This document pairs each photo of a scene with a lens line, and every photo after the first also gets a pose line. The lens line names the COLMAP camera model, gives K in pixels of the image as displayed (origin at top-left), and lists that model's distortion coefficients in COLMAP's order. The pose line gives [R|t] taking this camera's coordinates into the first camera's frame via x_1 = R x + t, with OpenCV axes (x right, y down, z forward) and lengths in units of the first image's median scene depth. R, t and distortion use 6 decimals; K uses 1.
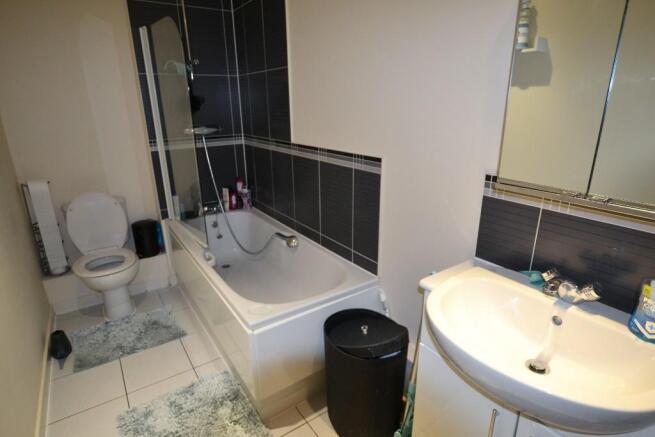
lens RADIAL K [[364.5, 0, 329.5], [0, 364.5, 215.9], [0, 0, 1]] dist [-0.014470, 0.000716]
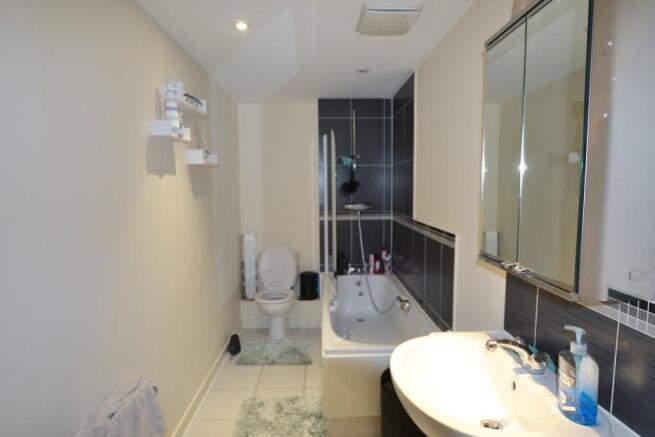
lens RADIAL K [[364.5, 0, 329.5], [0, 364.5, 215.9], [0, 0, 1]] dist [-0.014470, 0.000716]
pose [[0.841704, 0.050929, -0.537533, 0.280640], [-0.165246, 0.972070, -0.166654, 0.027524], [0.514032, 0.229099, 0.826610, -0.109869]]
